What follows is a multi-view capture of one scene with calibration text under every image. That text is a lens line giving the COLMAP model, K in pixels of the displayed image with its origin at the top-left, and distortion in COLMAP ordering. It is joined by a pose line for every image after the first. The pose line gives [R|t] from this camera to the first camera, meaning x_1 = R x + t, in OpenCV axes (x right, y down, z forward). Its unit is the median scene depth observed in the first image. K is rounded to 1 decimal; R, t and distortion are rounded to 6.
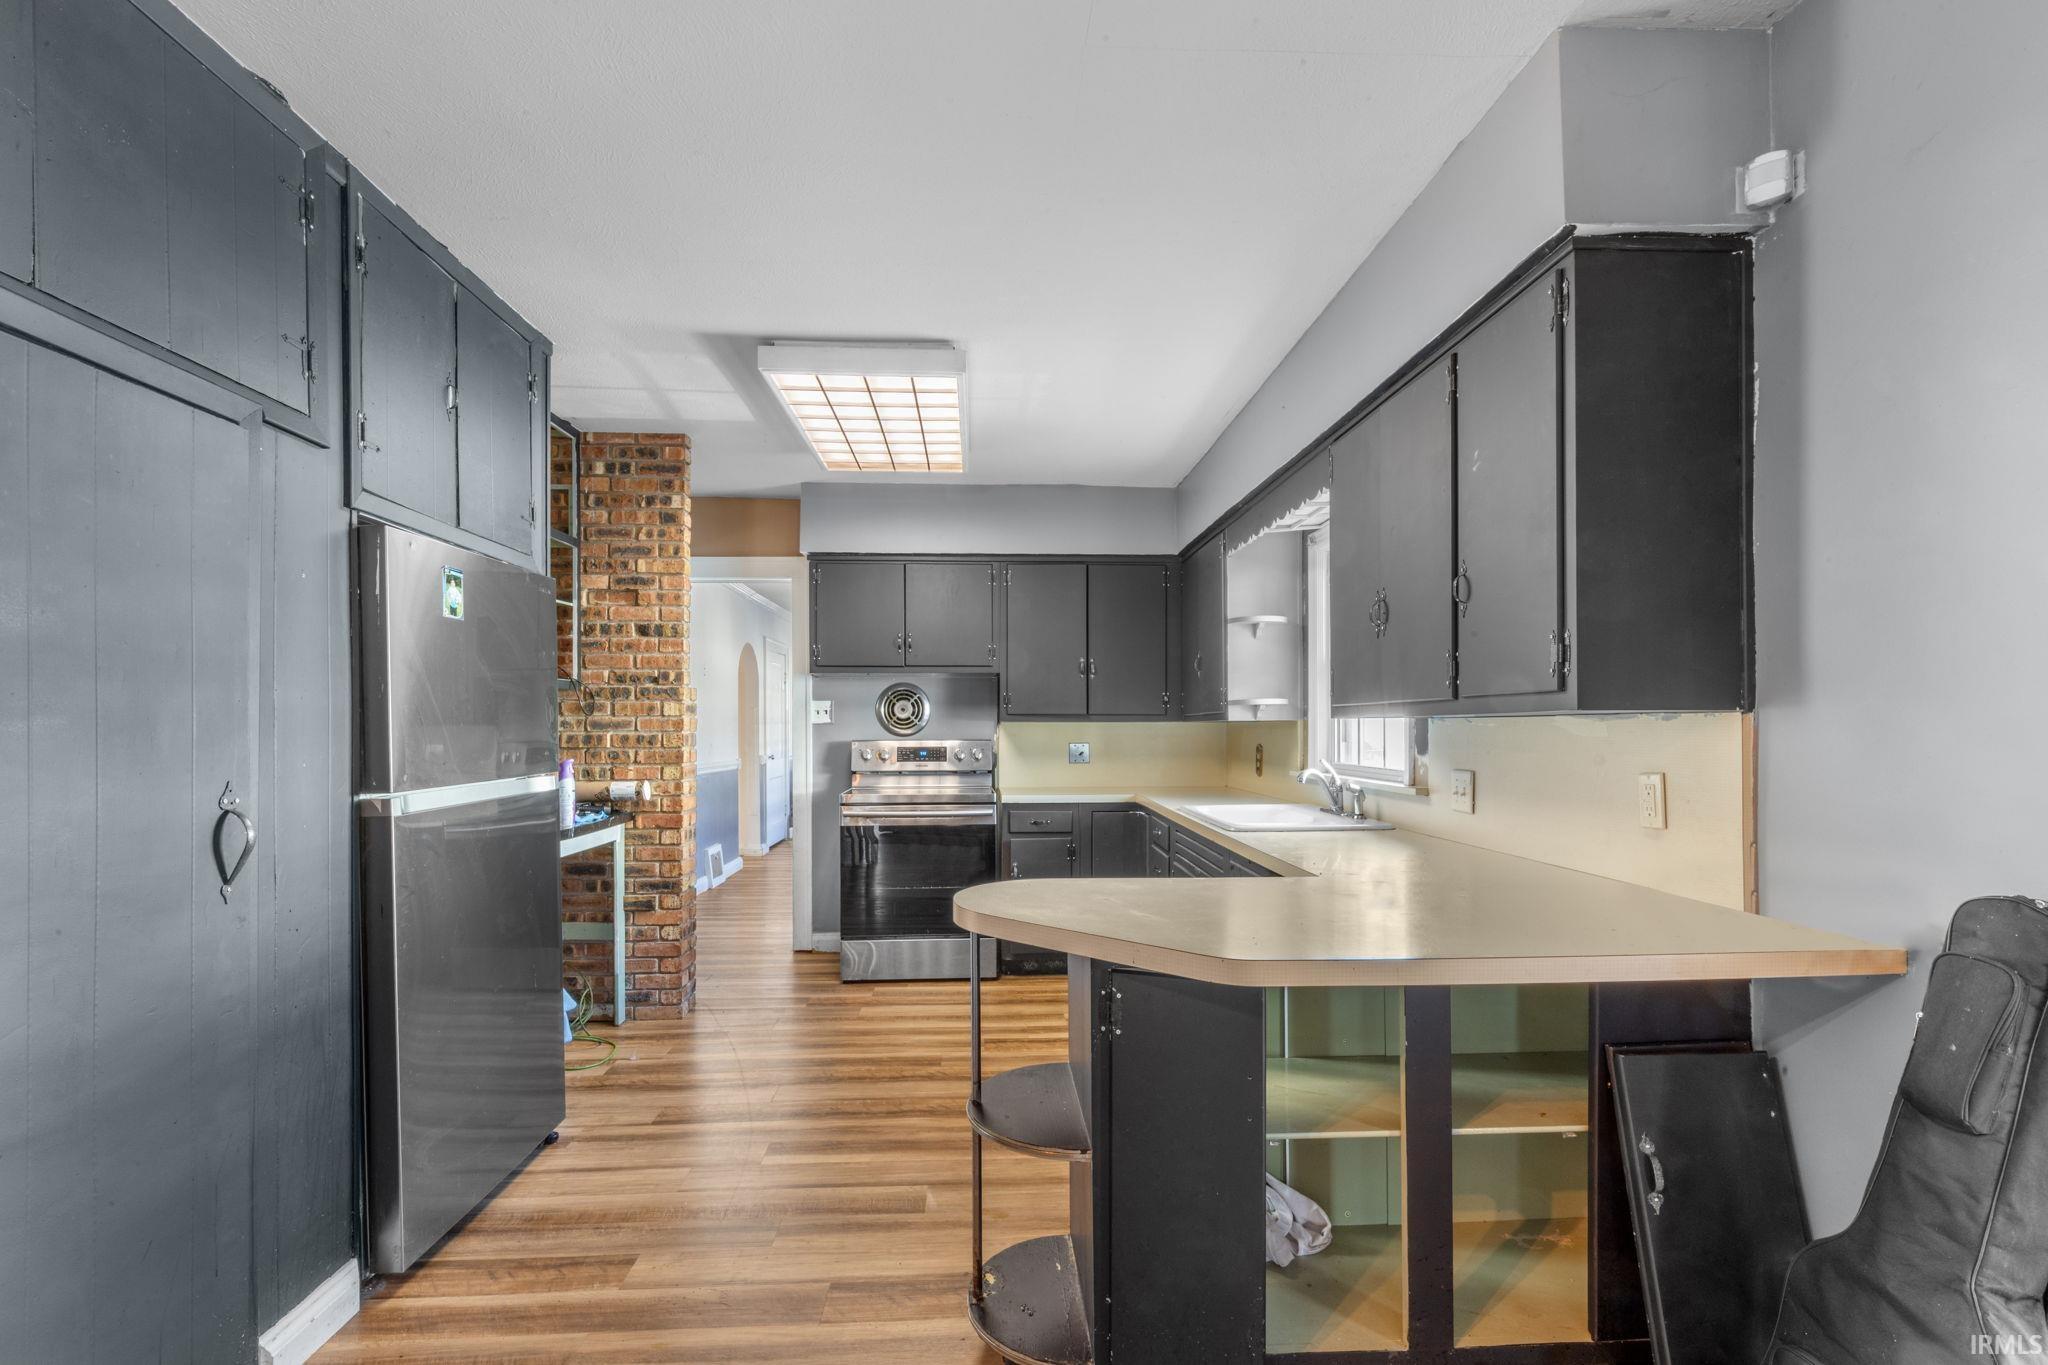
lens RADIAL K [[955.2, 0, 1017.7], [0, 955.2, 728.1], [0, 0, 1]] dist [-0.001973, -0.000141]
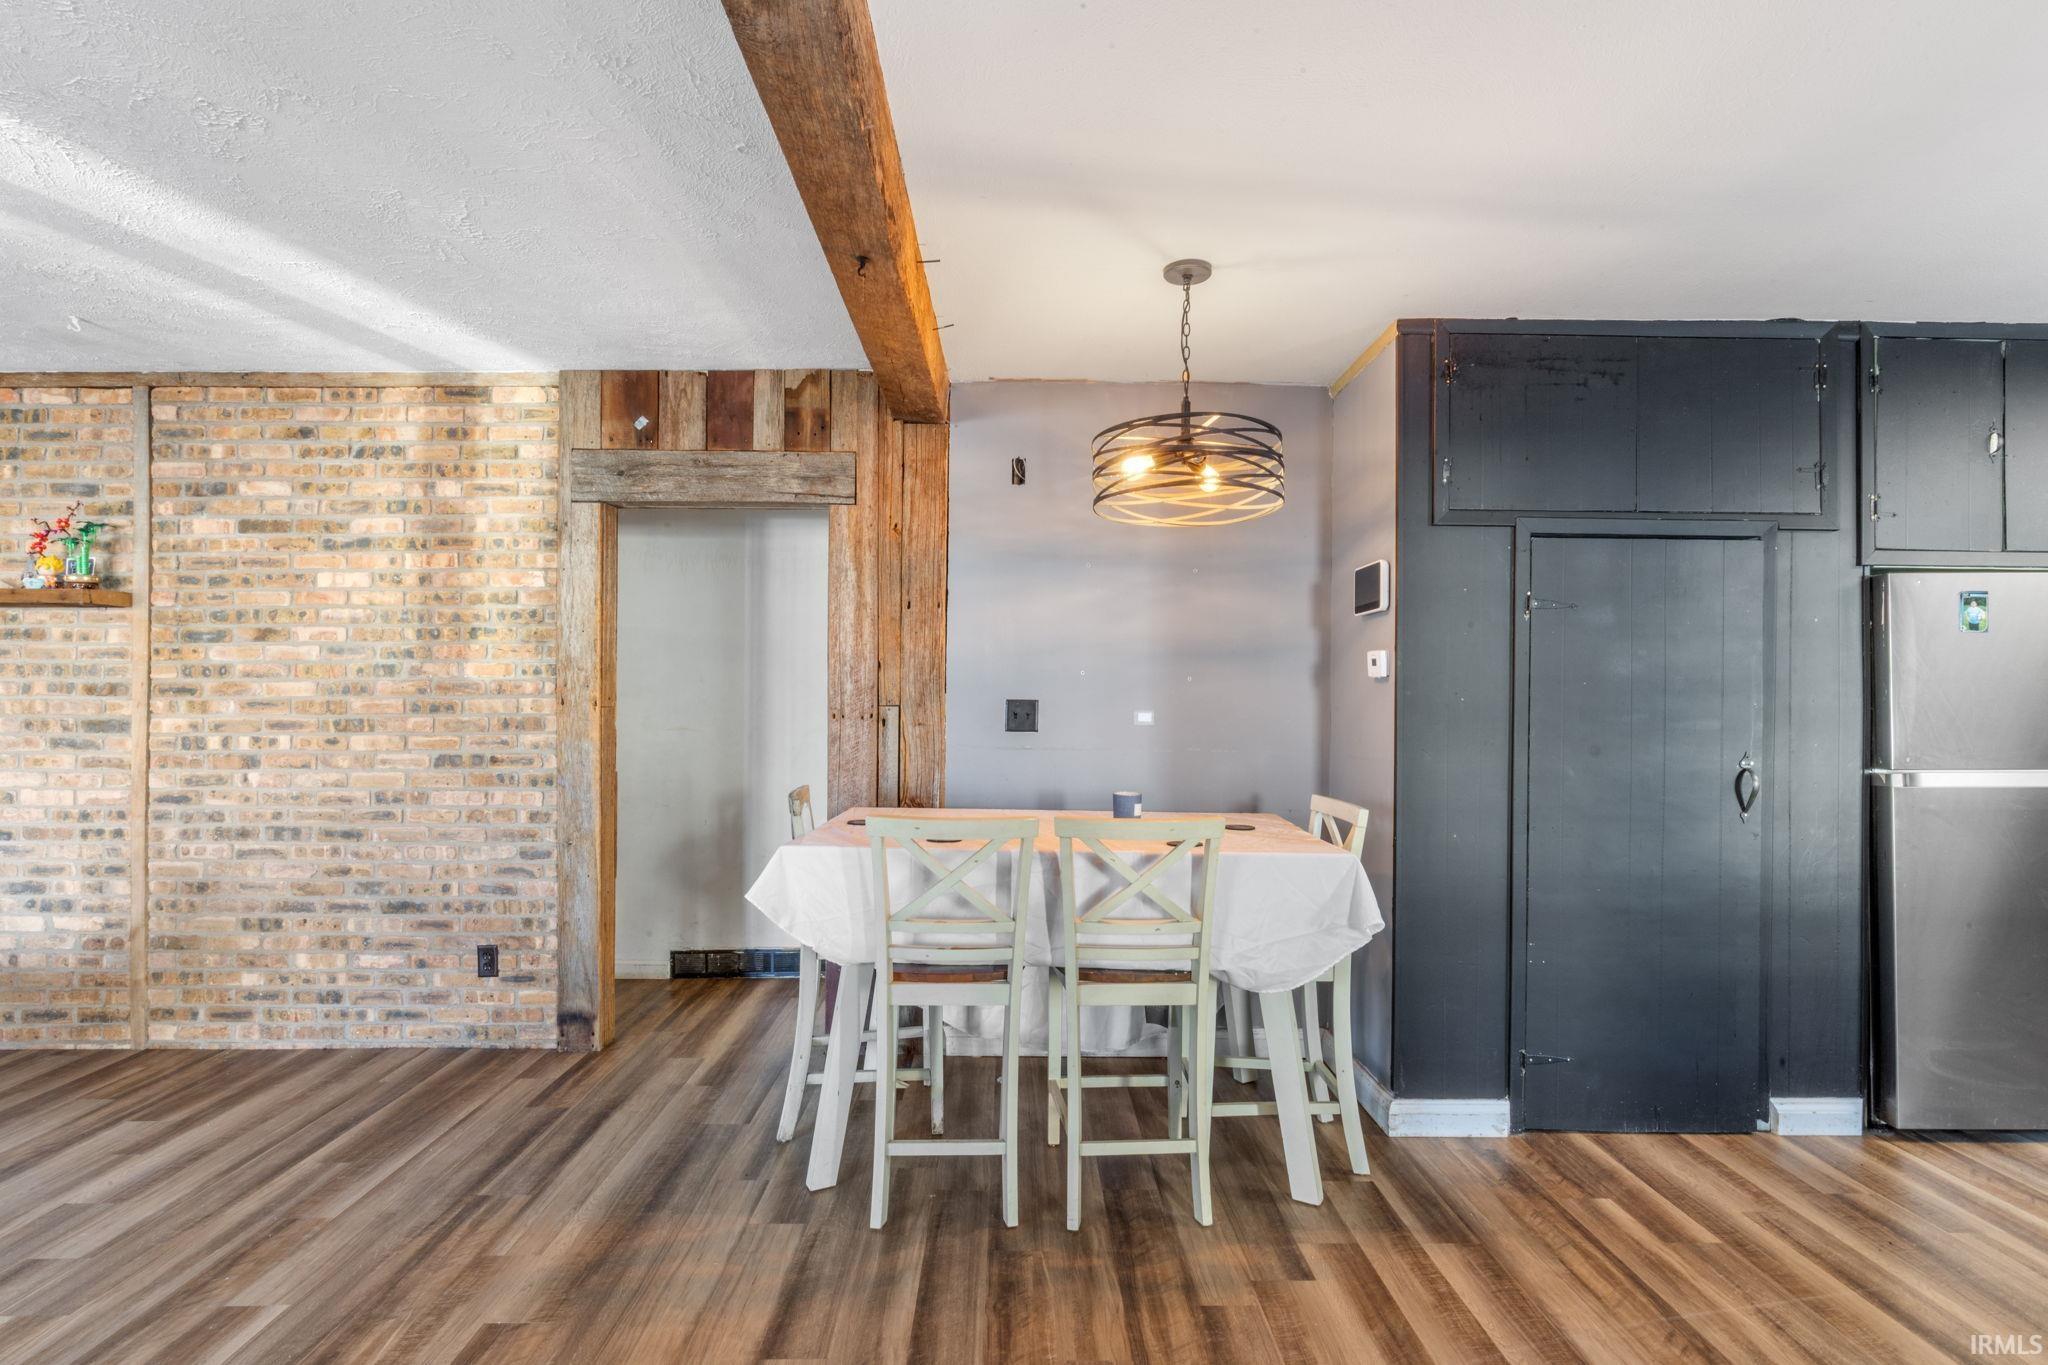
lens RADIAL K [[955.2, 0, 1019.8], [0, 955.2, 686.6], [0, 0, 1]] dist [-0.001973, -0.000141]
pose [[-0.040775, -0.006112, -0.999150, 0.758459], [-0.010309, 0.999931, -0.005696, -0.029995], [0.999115, 0.010068, -0.040835, -0.187483]]
